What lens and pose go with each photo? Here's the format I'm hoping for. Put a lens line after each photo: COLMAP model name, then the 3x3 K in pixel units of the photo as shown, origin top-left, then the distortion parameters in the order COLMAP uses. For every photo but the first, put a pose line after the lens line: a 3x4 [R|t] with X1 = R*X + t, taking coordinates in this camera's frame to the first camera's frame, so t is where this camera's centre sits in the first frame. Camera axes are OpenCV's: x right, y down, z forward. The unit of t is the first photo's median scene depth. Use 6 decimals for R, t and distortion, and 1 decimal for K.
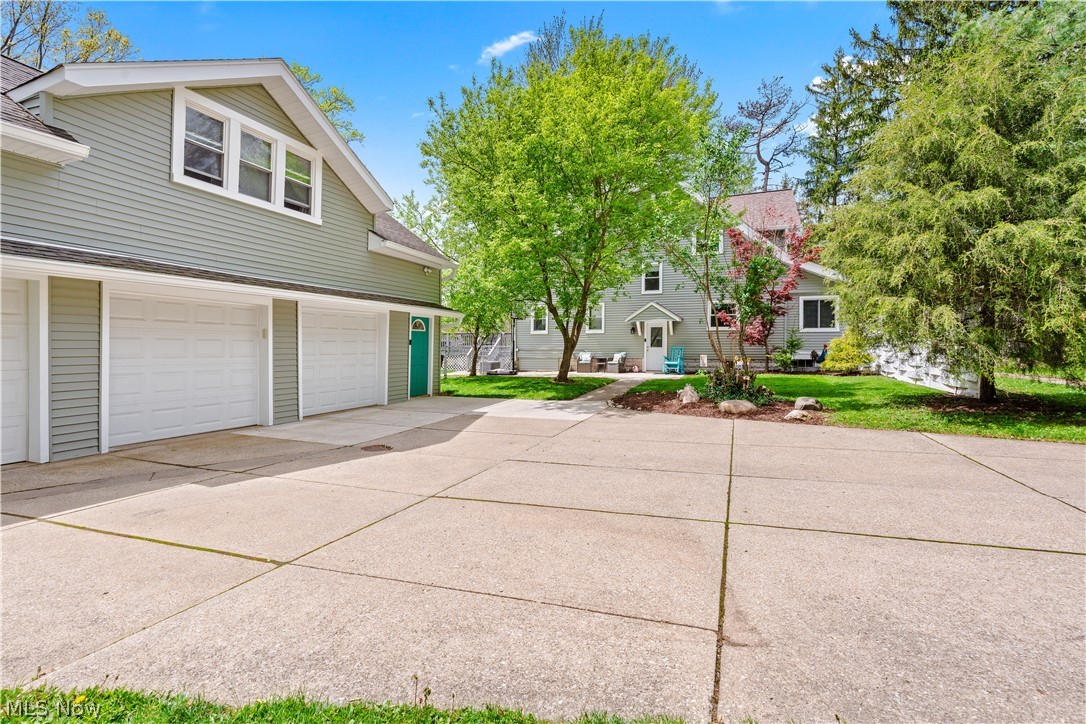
lens RADIAL K [[504.5, 0, 545.1], [0, 504.5, 349.6], [0, 0, 1]] dist [-0.000437, 0.000102]
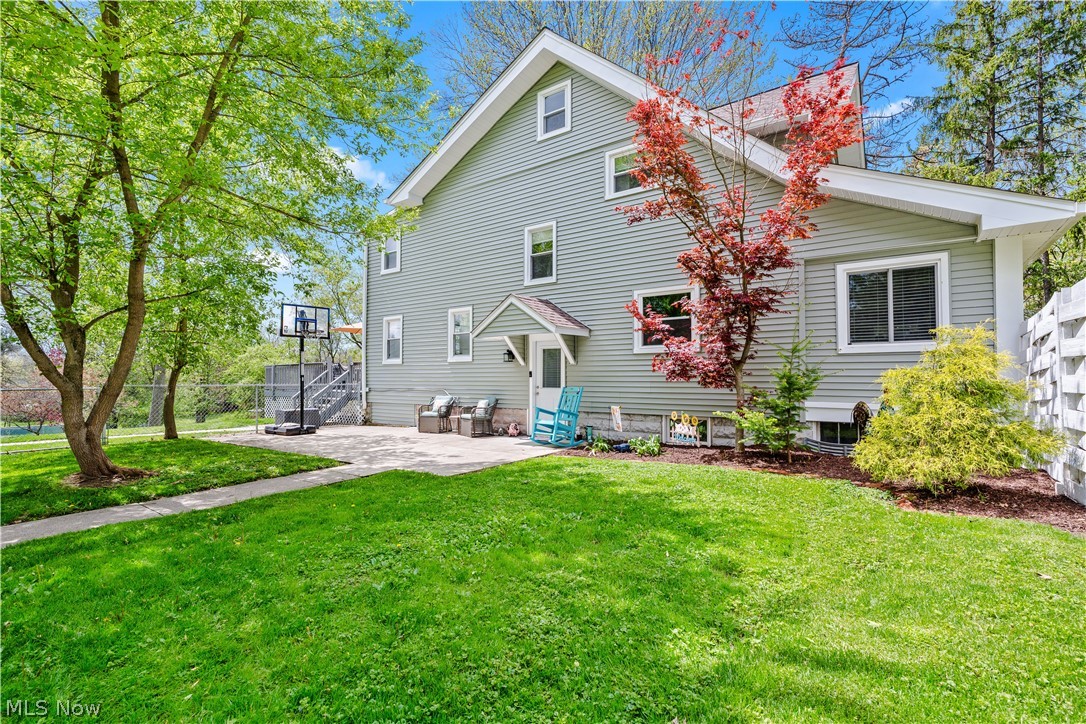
lens RADIAL K [[504.5, 0, 545.1], [0, 504.5, 349.6], [0, 0, 1]] dist [-0.000437, 0.000102]
pose [[0.962709, -0.008476, -0.270406, 0.389732], [-0.010967, 0.997465, -0.070310, -0.008138], [0.270317, 0.070653, 0.960176, 0.560113]]
